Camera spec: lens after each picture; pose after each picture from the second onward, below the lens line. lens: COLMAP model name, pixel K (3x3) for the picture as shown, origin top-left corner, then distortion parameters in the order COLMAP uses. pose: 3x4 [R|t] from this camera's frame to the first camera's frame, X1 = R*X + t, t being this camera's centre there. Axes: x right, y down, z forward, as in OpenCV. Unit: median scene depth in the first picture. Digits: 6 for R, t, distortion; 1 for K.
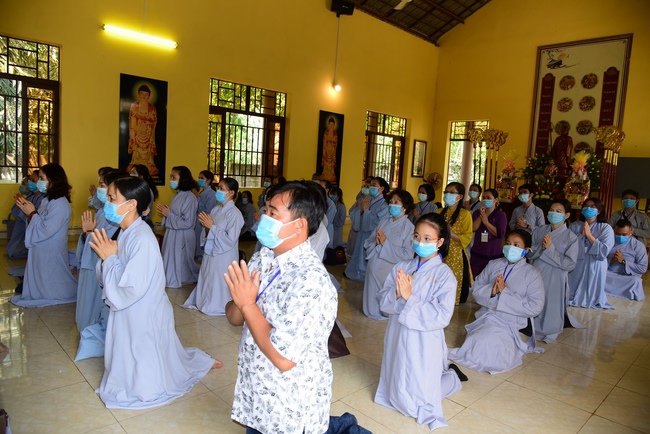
lens RADIAL K [[435.9, 0, 324.1], [0, 435.9, 219.9], [0, 0, 1]] dist [-0.048379, 0.004240]
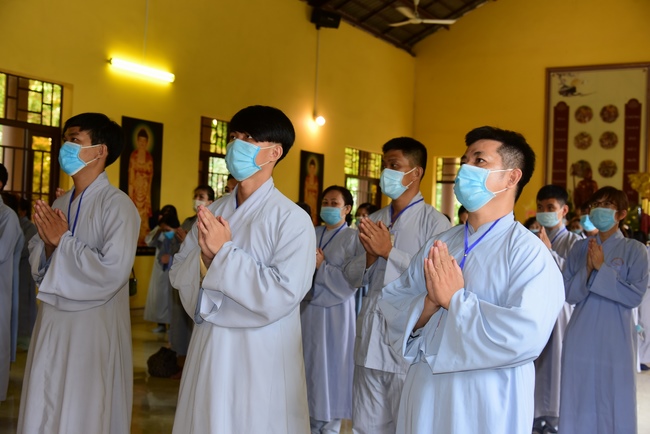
lens RADIAL K [[849.6, 0, 325.0], [0, 849.6, 217.0], [0, 0, 1]] dist [-0.024452, -0.054582]
pose [[0.957759, -0.018590, 0.286970, -0.386994], [0.049822, 0.993544, -0.101919, 0.015471], [-0.283222, 0.111911, 0.952502, -0.394868]]
